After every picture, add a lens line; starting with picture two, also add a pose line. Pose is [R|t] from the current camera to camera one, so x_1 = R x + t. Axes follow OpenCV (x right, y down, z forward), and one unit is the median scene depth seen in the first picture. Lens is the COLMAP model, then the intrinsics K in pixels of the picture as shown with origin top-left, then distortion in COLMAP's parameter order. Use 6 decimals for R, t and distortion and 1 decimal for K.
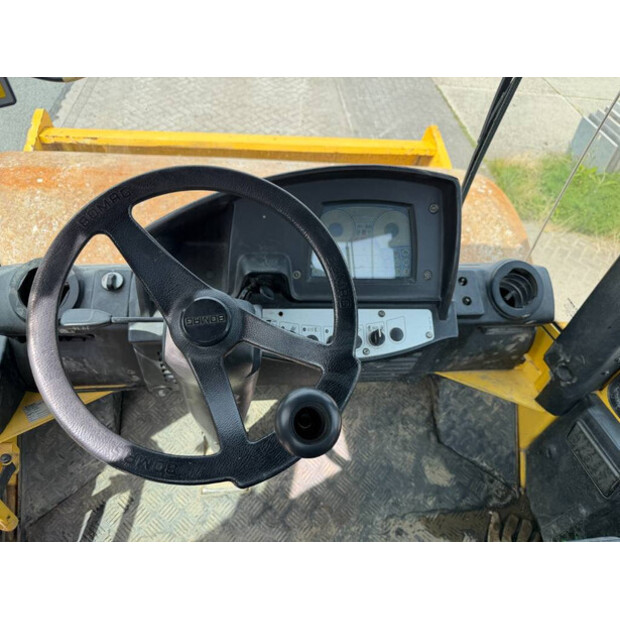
lens RADIAL K [[434.5, 0, 313.9], [0, 434.5, 308.3], [0, 0, 1]] dist [0.041324, -0.054151]
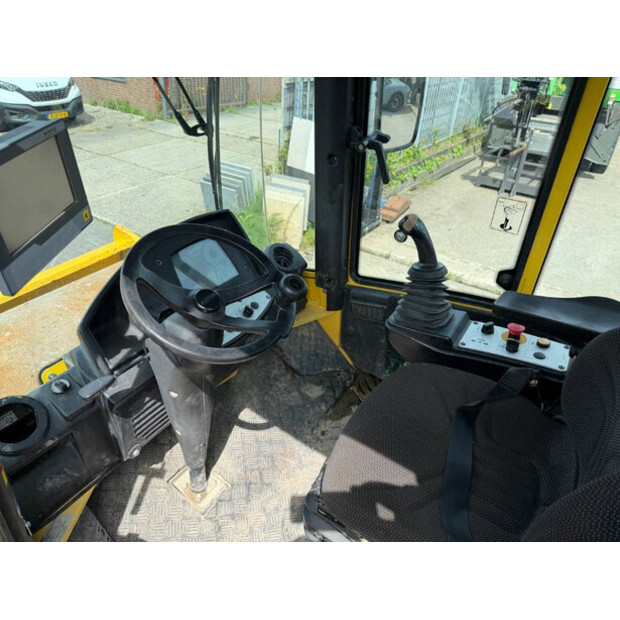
lens RADIAL K [[434.5, 0, 303.8], [0, 434.5, 312.8], [0, 0, 1]] dist [0.041324, -0.054151]
pose [[0.646728, -0.504361, 0.572157, -0.456413], [0.604422, 0.796441, 0.018872, 0.118479], [-0.465207, 0.333619, 0.819927, -0.286009]]
